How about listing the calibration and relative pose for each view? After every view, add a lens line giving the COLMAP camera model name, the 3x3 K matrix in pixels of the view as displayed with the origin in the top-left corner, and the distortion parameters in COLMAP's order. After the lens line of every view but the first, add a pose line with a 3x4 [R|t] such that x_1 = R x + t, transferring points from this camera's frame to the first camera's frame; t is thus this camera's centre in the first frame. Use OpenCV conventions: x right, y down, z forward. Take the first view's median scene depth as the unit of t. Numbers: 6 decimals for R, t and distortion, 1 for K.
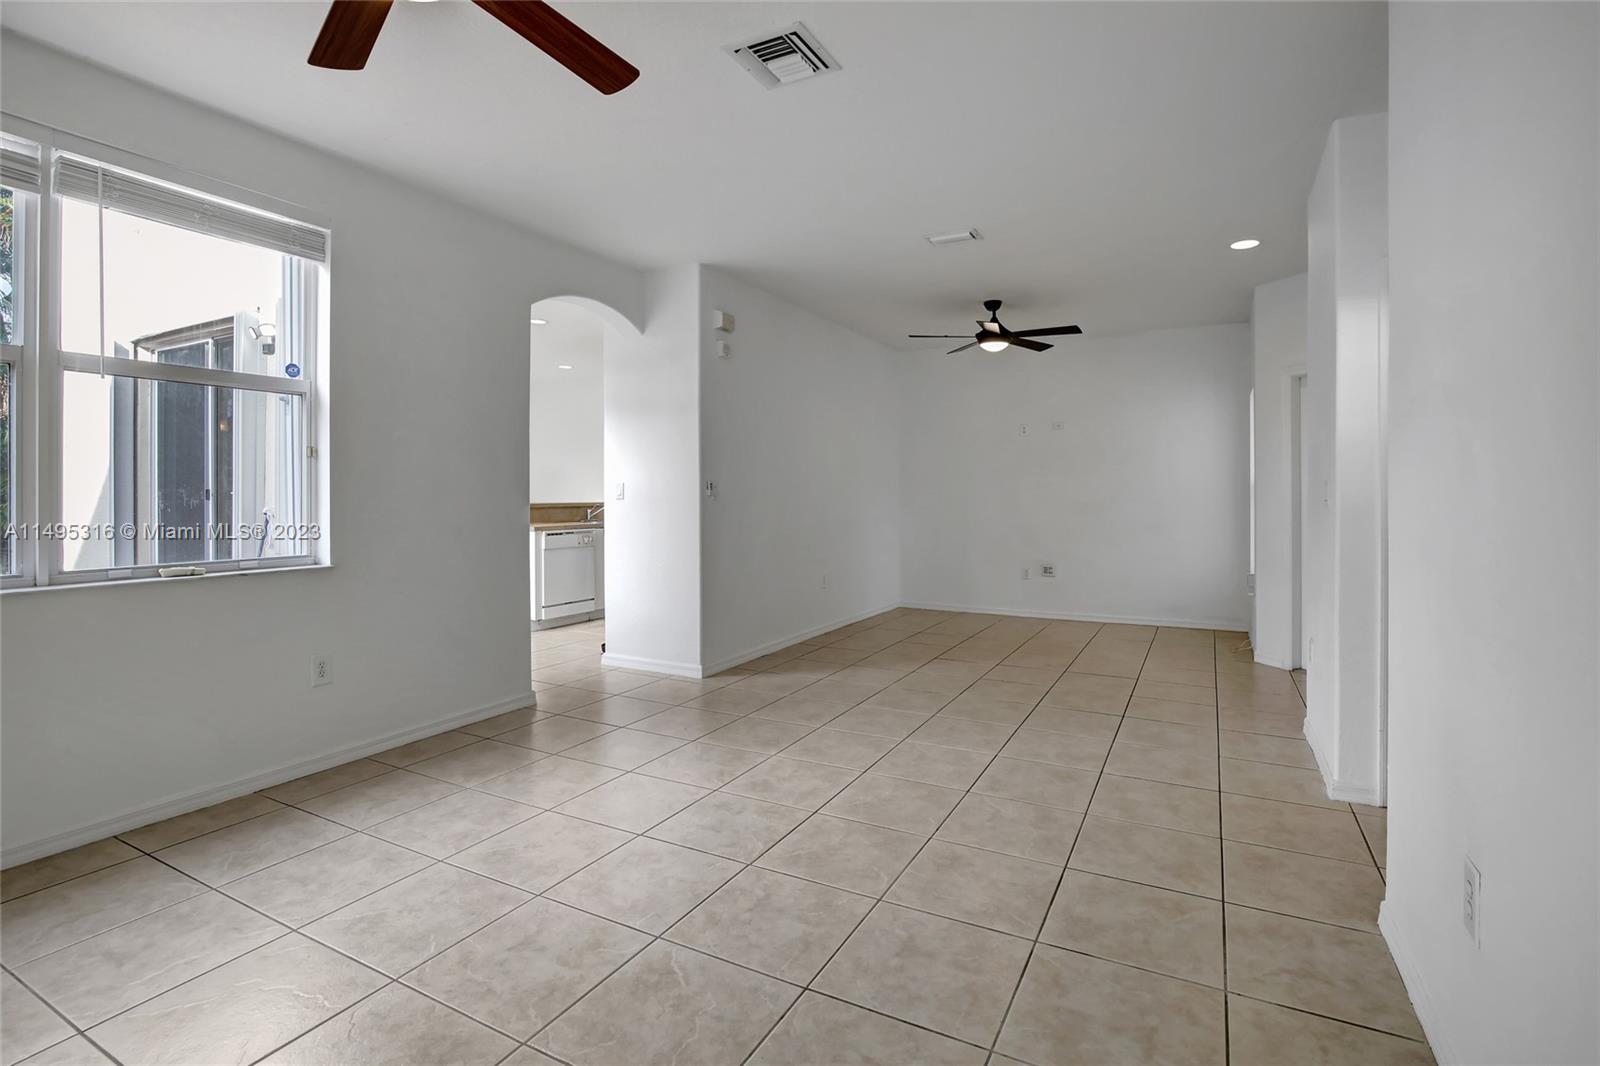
lens RADIAL K [[755.7, 0, 815.4], [0, 755.7, 503.5], [0, 0, 1]] dist [-0.026180, 0.000154]
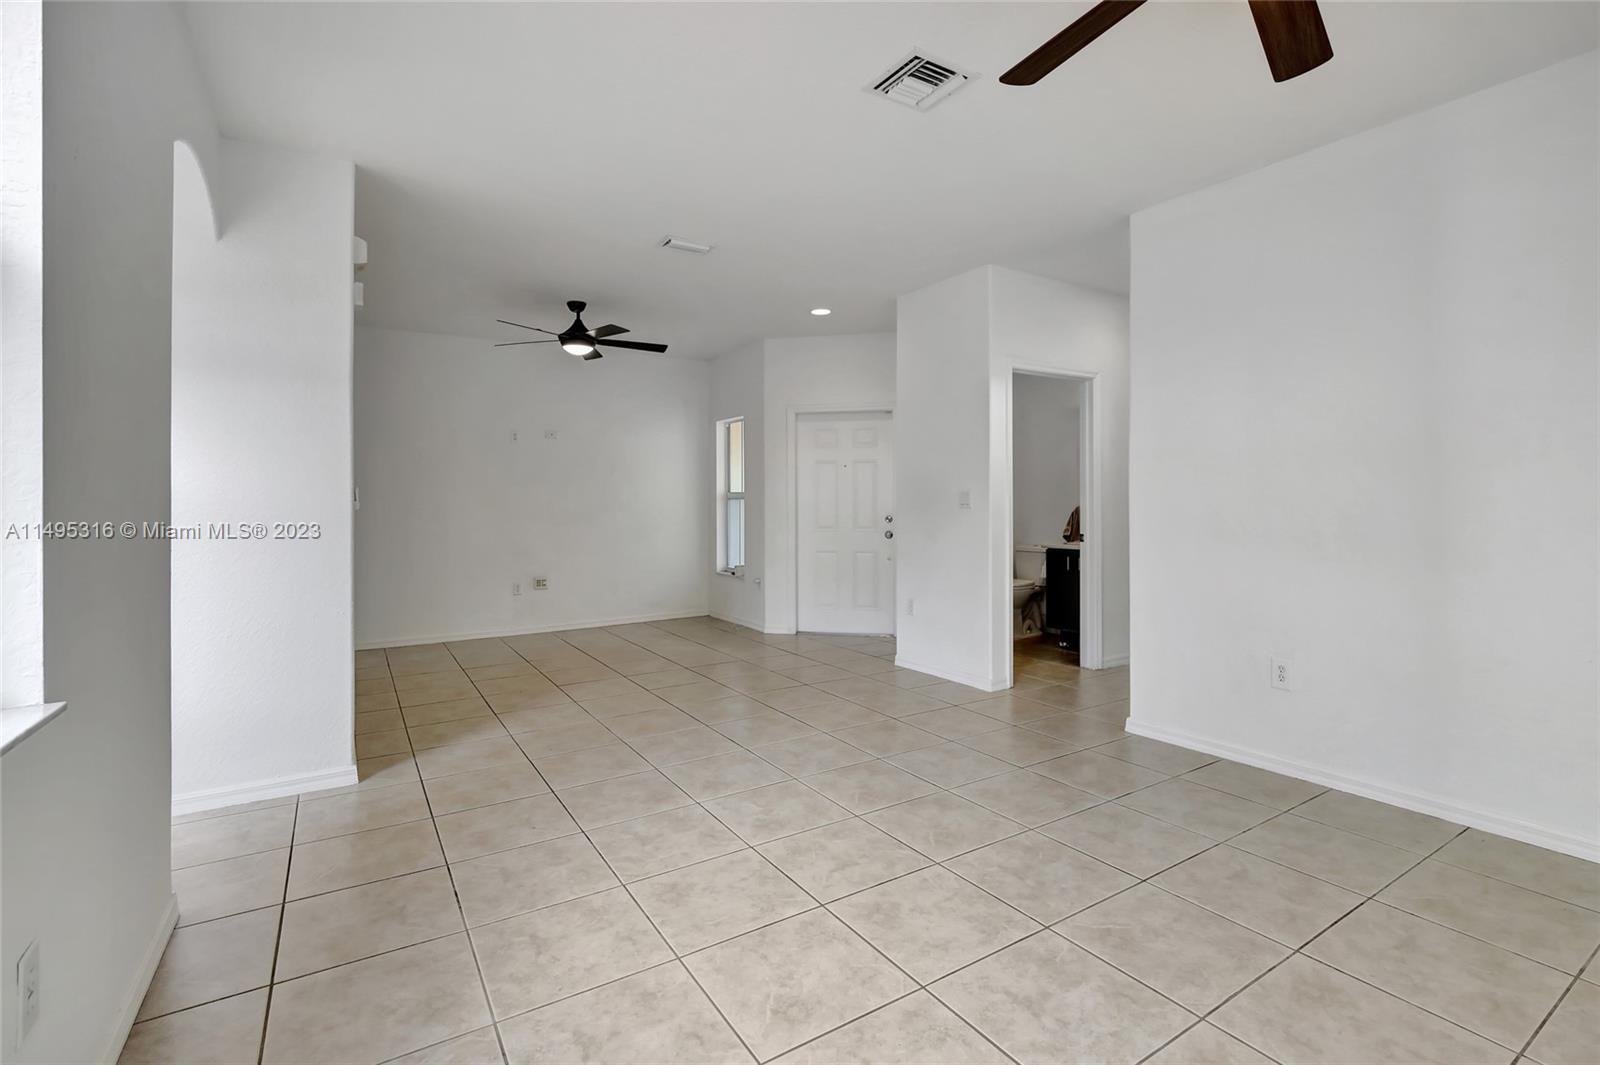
lens RADIAL K [[755.7, 0, 815.4], [0, 755.7, 503.0], [0, 0, 1]] dist [-0.026180, 0.000154]
pose [[0.489100, -0.009634, 0.872175, -0.835692], [0.023328, 0.999726, -0.002039, -0.008460], [-0.871916, 0.021343, 0.489190, 0.503915]]
